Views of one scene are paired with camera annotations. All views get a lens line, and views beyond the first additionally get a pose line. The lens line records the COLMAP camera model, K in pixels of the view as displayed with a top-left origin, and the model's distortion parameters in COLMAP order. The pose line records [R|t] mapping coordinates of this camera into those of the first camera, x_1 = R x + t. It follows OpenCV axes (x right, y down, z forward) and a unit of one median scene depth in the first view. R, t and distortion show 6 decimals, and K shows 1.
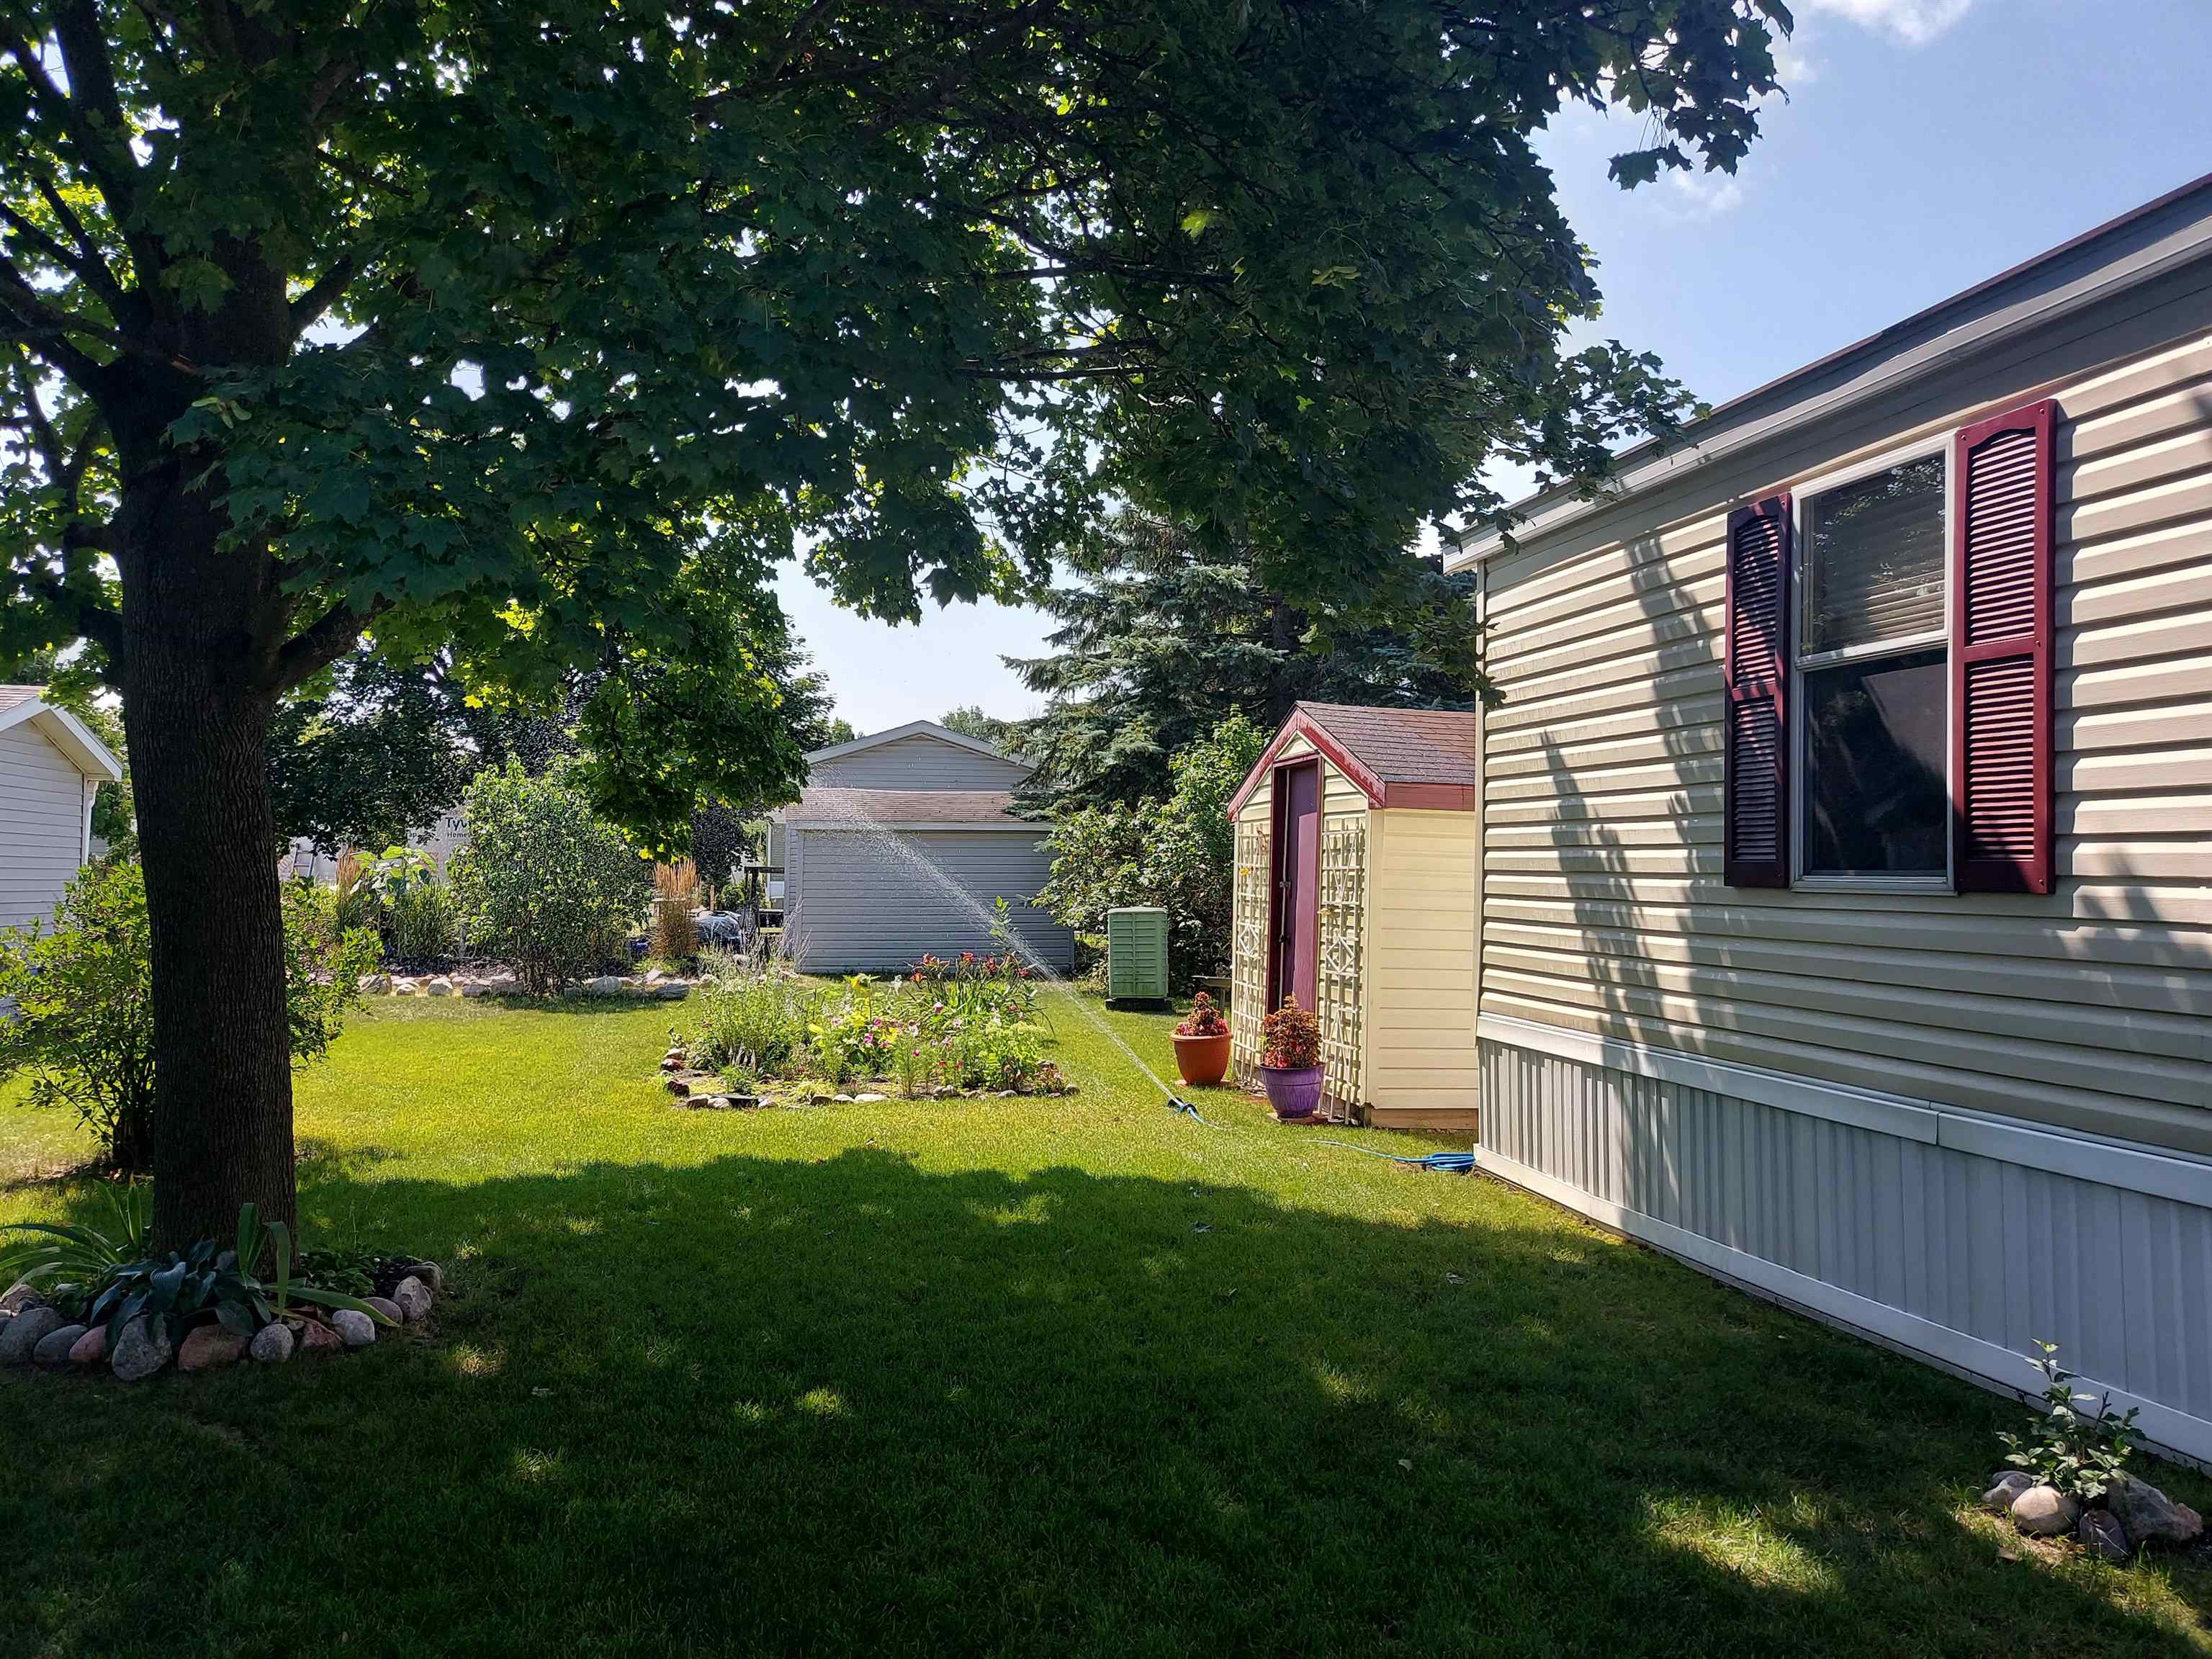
lens RADIAL K [[1694.7, 0, 1095.7], [0, 1694.7, 800.0], [0, 0, 1]] dist [0.033567, -0.001237]
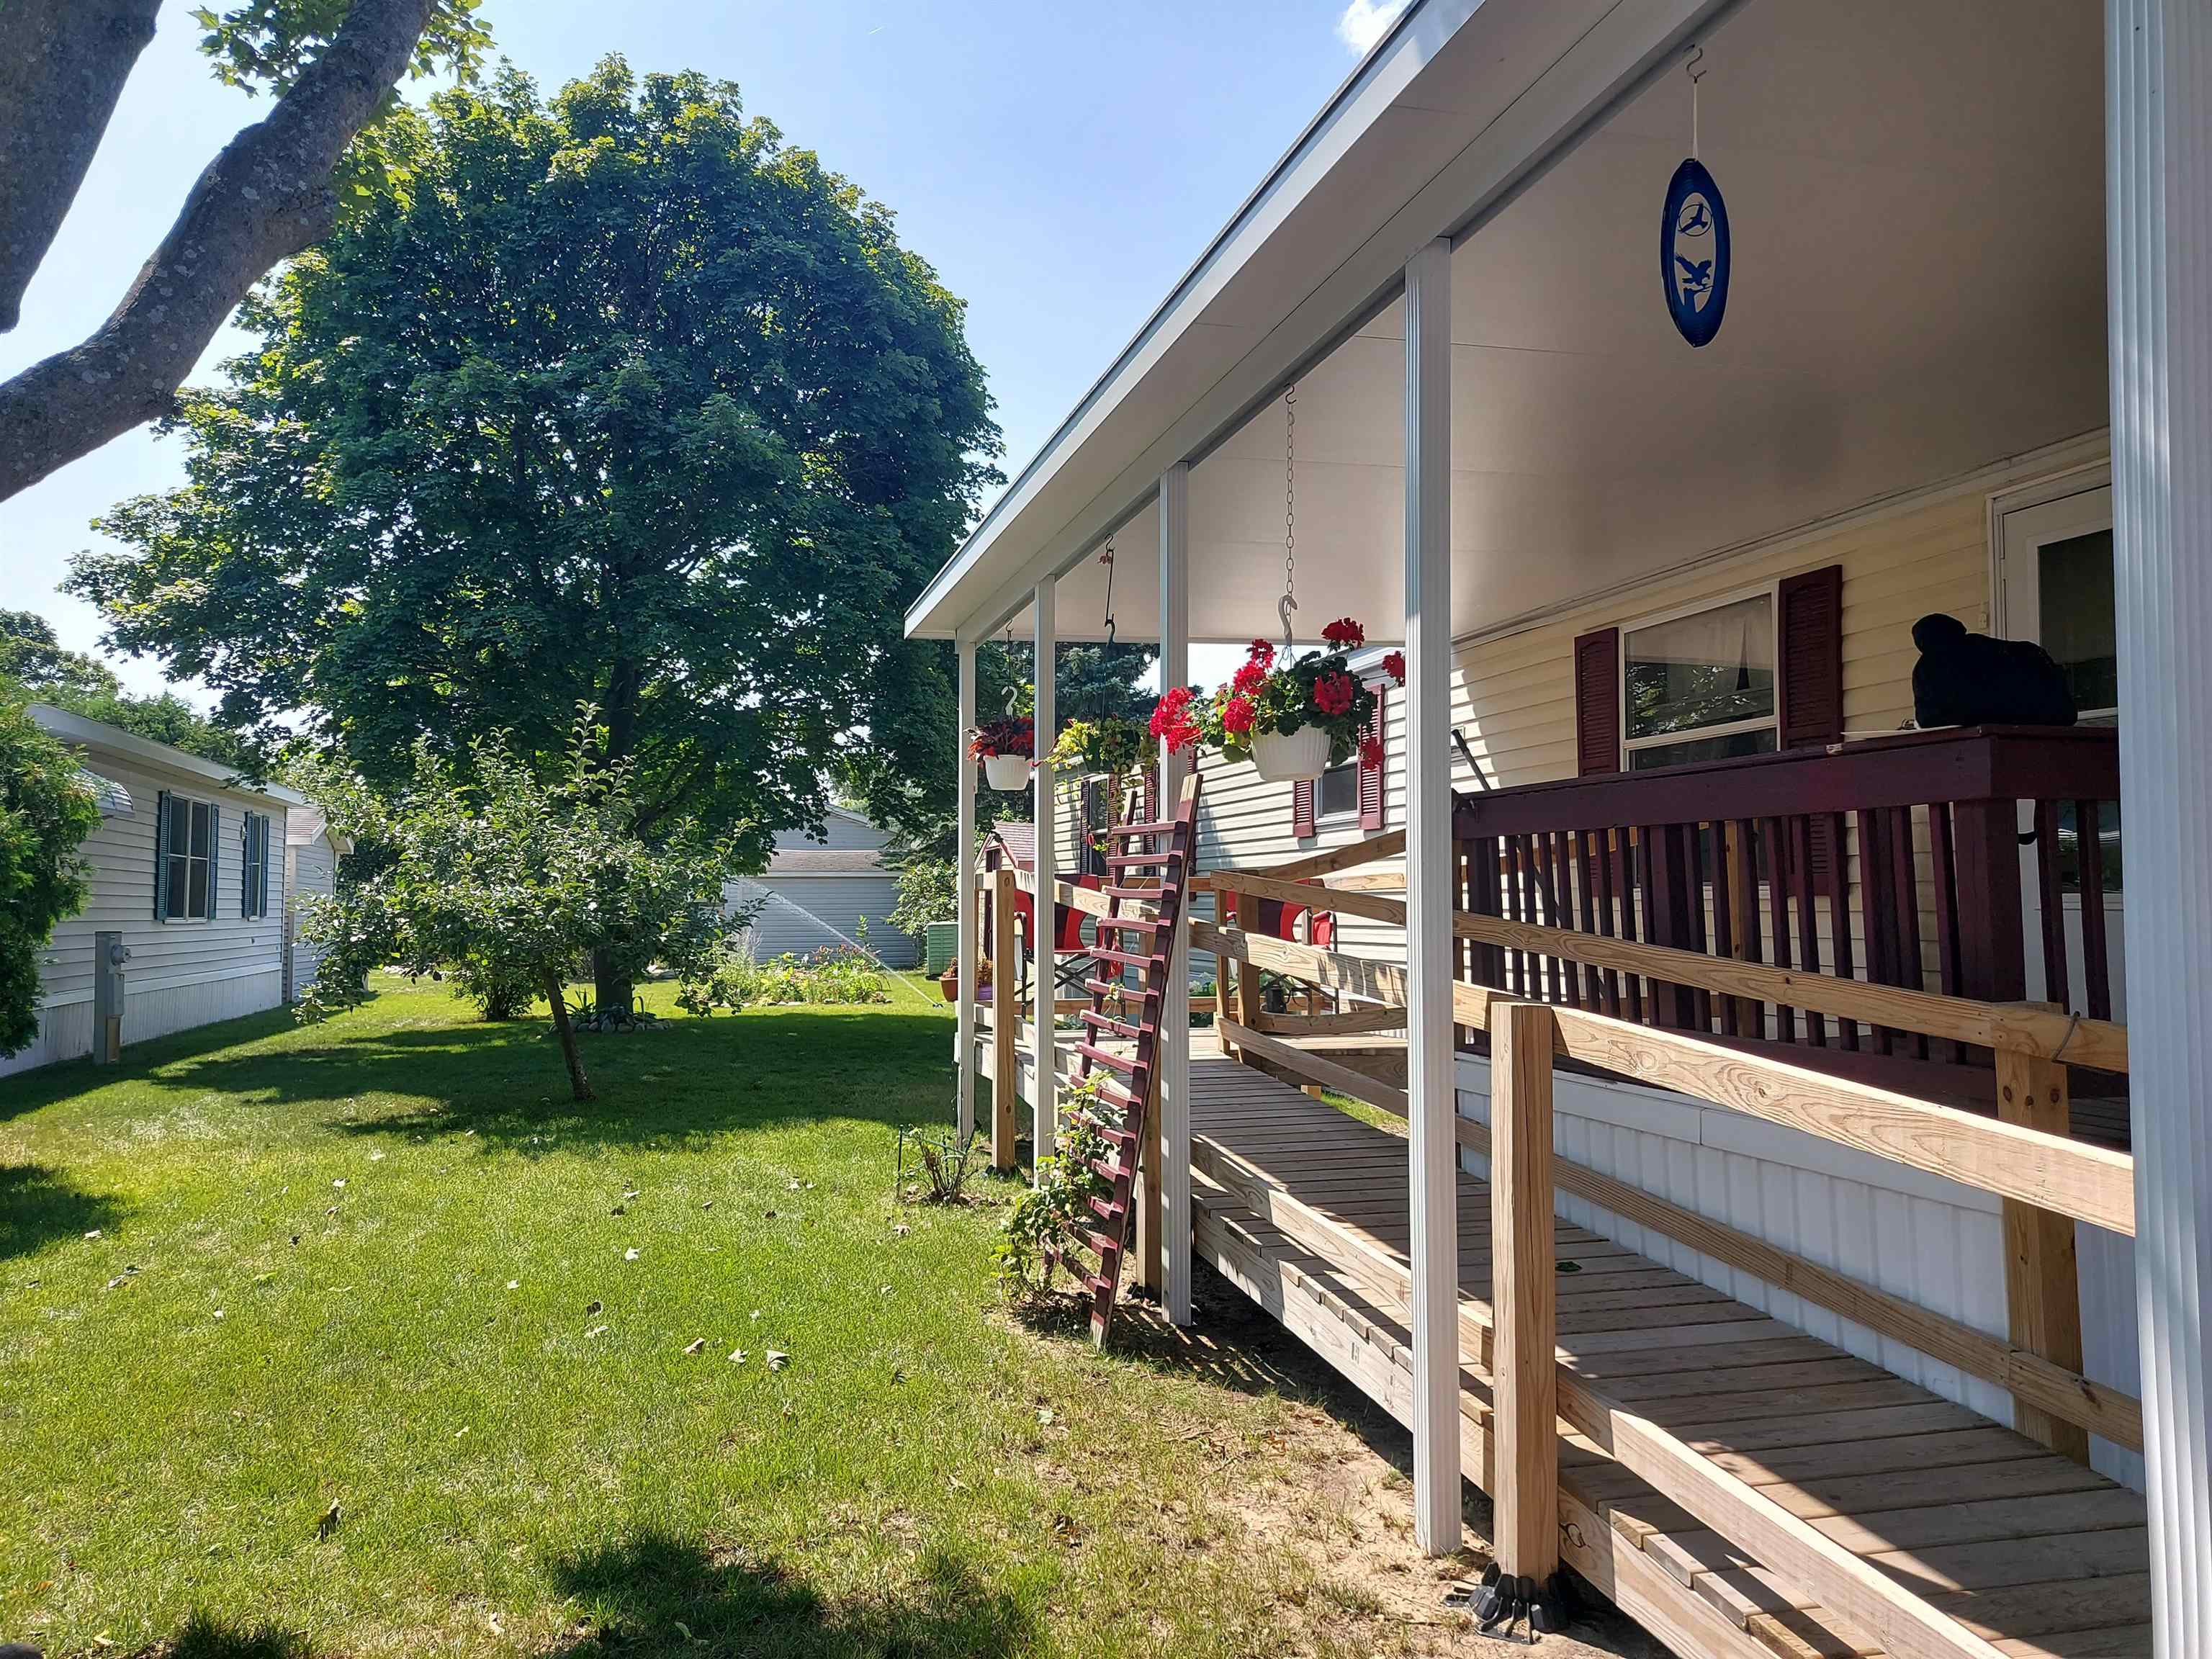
lens RADIAL K [[1694.7, 0, 1095.7], [0, 1694.7, 800.0], [0, 0, 1]] dist [0.033567, -0.001237]
pose [[0.998238, 0.001330, 0.059316, 0.067674], [-0.000048, 0.999767, -0.021596, -0.021655], [-0.059331, 0.021555, 0.998006, -0.665257]]
